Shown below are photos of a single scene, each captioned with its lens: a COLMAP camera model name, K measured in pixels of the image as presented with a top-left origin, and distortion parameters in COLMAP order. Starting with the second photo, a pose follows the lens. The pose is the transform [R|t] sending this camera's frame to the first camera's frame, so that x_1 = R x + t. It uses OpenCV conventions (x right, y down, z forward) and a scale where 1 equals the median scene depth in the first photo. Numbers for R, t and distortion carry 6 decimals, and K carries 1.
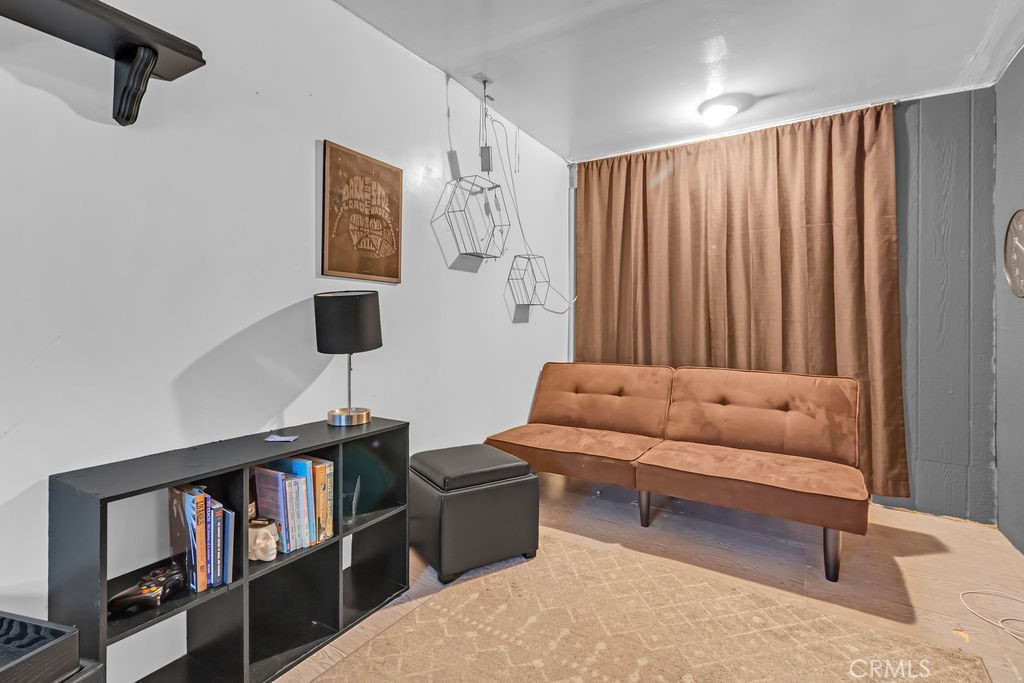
lens RADIAL K [[478.8, 0, 511.0], [0, 478.8, 324.0], [0, 0, 1]] dist [-0.001523, -0.000388]
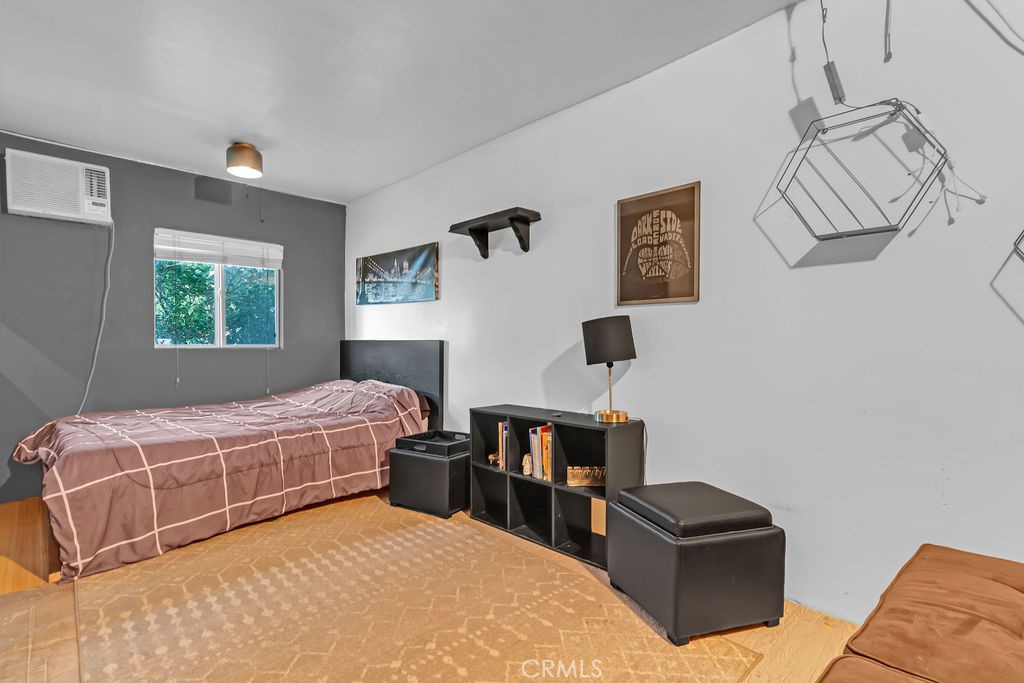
lens RADIAL K [[483.7, 0, 513.4], [0, 483.7, 355.3], [0, 0, 1]] dist [0.001045, -0.000106]
pose [[-0.230847, 0.015864, -0.972861, 0.888432], [-0.001957, 0.999857, 0.016769, 0.009986], [0.972988, 0.005775, -0.230784, 0.957960]]
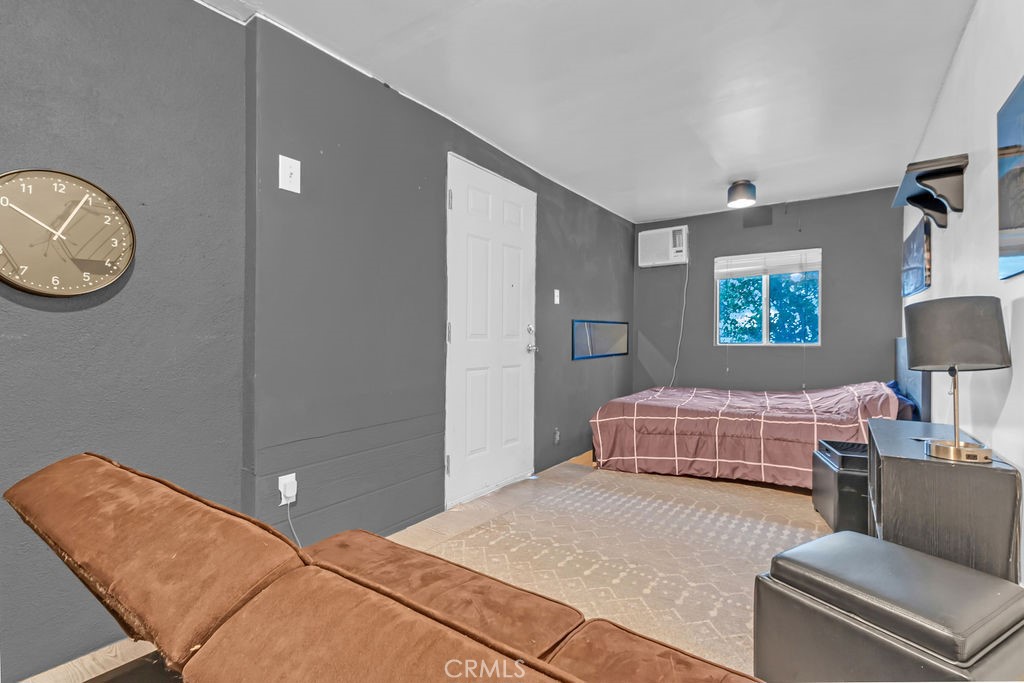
lens RADIAL K [[478.3, 0, 512.0], [0, 478.3, 341.5], [0, 0, 1]] dist [0.003151, 0.000132]
pose [[-0.998724, -0.008245, 0.049826, 0.366264], [-0.008352, 0.999963, -0.001936, 0.010389], [-0.049808, -0.002350, -0.998756, 1.718956]]
